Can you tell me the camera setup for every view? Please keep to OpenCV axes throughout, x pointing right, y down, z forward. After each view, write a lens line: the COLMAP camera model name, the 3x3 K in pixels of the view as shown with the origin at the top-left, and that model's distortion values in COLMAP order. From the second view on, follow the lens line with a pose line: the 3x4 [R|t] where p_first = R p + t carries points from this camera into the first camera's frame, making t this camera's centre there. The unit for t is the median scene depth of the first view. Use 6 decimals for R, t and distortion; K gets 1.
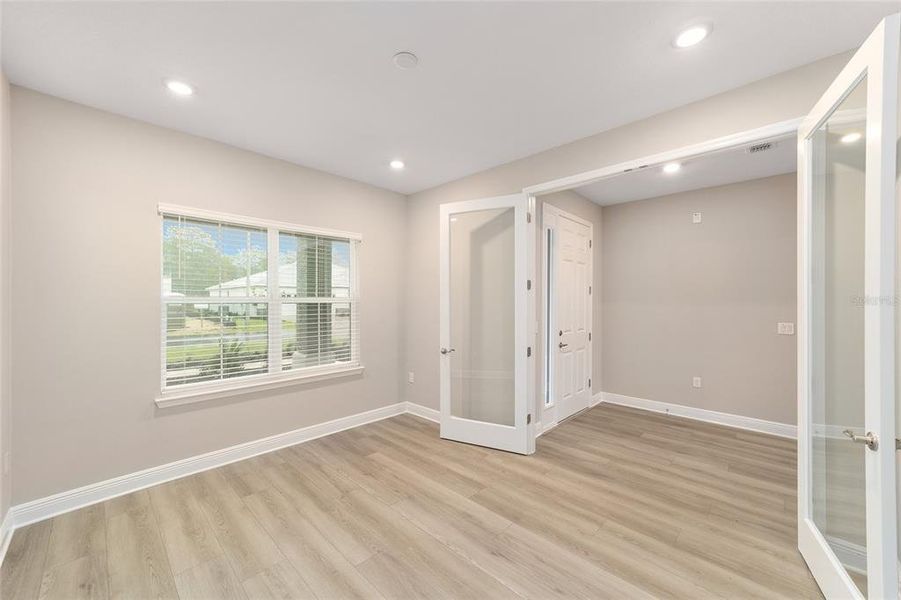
lens RADIAL K [[345.9, 0, 446.1], [0, 345.9, 299.8], [0, 0, 1]] dist [-0.000696, 0.000285]
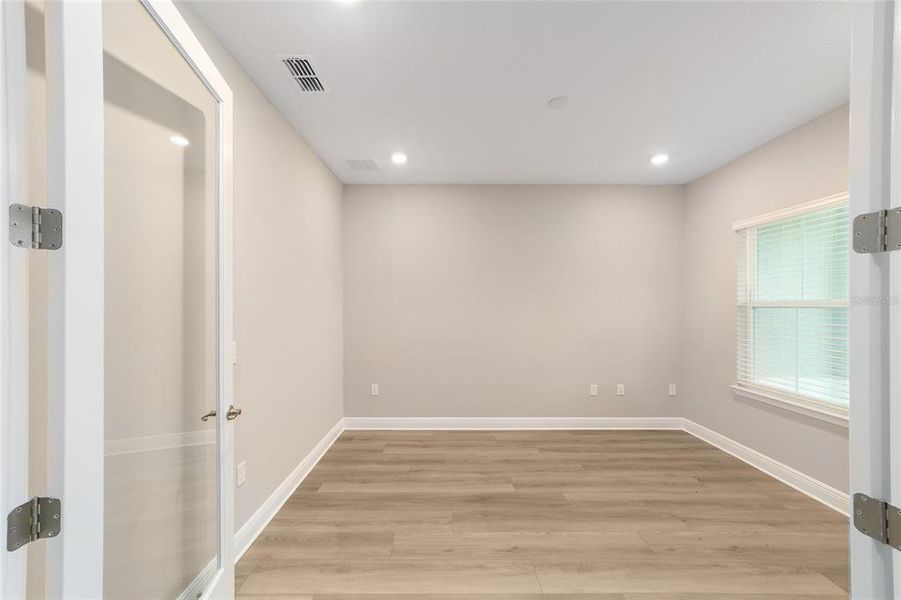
lens RADIAL K [[345.9, 0, 448.4], [0, 345.9, 304.1], [0, 0, 1]] dist [-0.000696, 0.000285]
pose [[-0.712397, -0.004931, -0.701759, 0.807394], [-0.004548, 0.999987, -0.002410, 0.009682], [0.701762, 0.001474, -0.712410, 1.280291]]
